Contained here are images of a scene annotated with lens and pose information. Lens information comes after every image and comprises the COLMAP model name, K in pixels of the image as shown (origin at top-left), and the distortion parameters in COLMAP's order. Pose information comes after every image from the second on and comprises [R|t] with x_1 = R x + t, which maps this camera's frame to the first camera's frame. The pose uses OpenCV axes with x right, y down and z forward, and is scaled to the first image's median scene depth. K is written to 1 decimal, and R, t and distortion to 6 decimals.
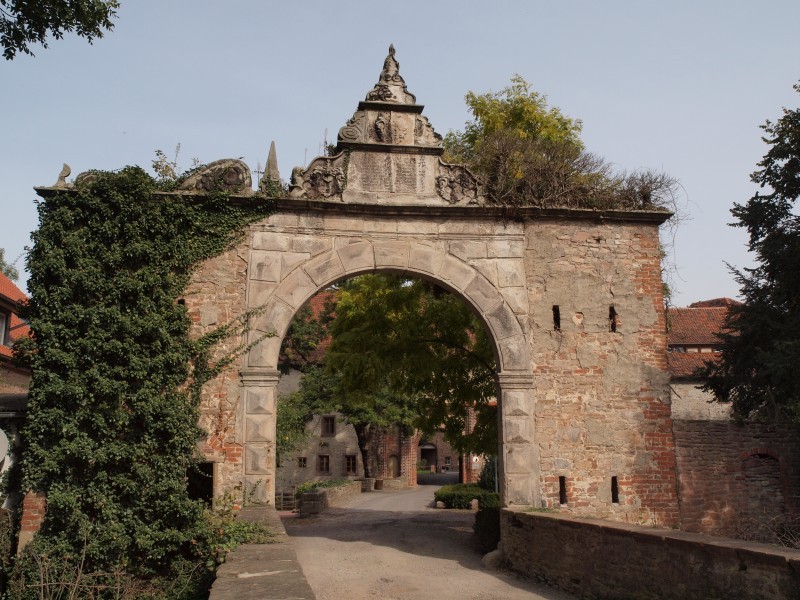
lens RADIAL K [[738.9, 0, 400.0], [0, 738.9, 300.0], [0, 0, 1]] dist [-0.054964, 0.134572]
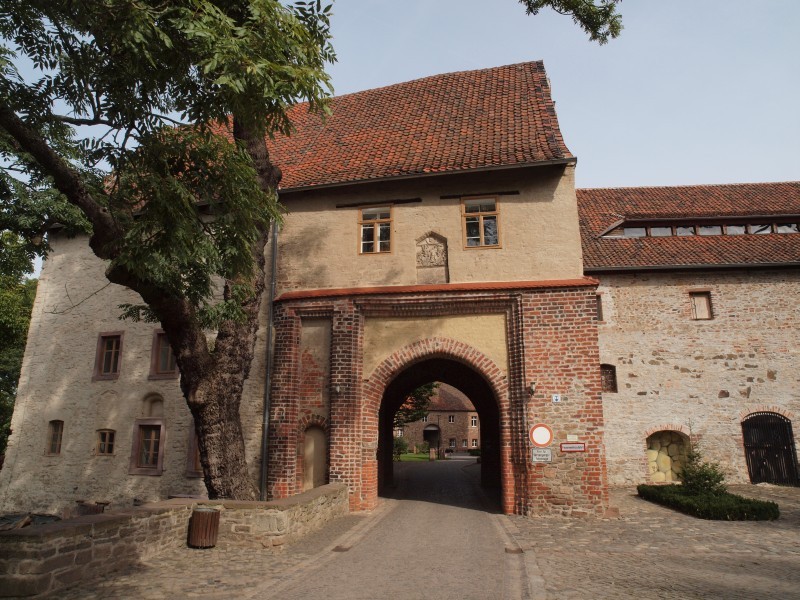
lens RADIAL K [[570.4, 0, 400.0], [0, 570.4, 300.0], [0, 0, 1]] dist [-0.119023, 0.103904]
pose [[0.999739, -0.005270, -0.022223, 0.117213], [0.004533, 0.999442, -0.033078, 0.447243], [0.022385, 0.032969, 0.999206, 2.032666]]
